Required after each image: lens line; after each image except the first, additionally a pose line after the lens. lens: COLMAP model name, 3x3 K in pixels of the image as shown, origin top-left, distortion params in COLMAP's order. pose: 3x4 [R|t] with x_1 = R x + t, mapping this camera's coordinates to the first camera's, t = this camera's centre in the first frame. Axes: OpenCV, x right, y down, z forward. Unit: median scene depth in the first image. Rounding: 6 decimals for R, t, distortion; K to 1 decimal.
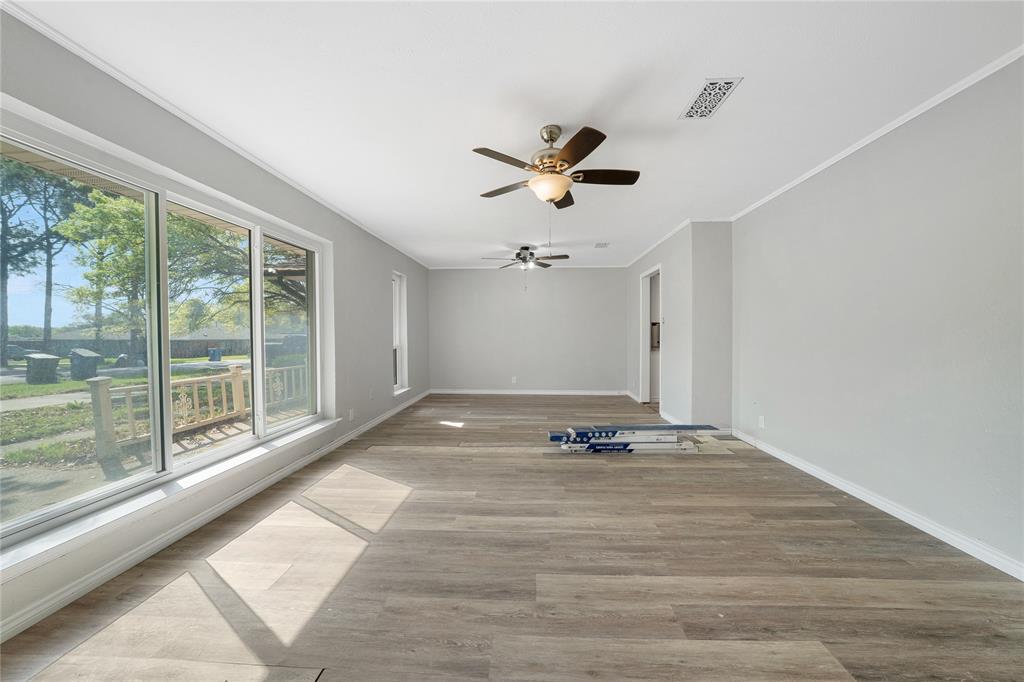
lens RADIAL K [[359.9, 0, 509.1], [0, 359.9, 344.1], [0, 0, 1]] dist [-0.006064, 0.000014]
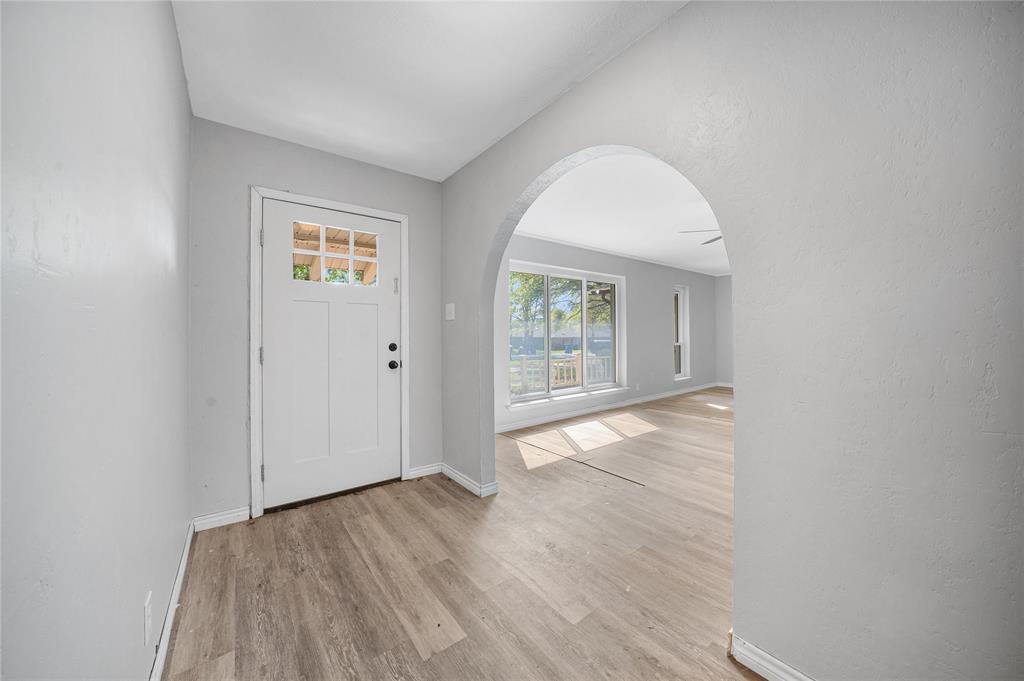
lens RADIAL K [[349.3, 0, 511.7], [0, 349.3, 329.7], [0, 0, 1]] dist [-0.006168, -0.000025]
pose [[0.660327, -0.013042, -0.750865, 0.311843], [-0.013434, 0.999484, -0.029174, 0.003174], [0.750858, 0.029352, 0.659811, -0.366288]]
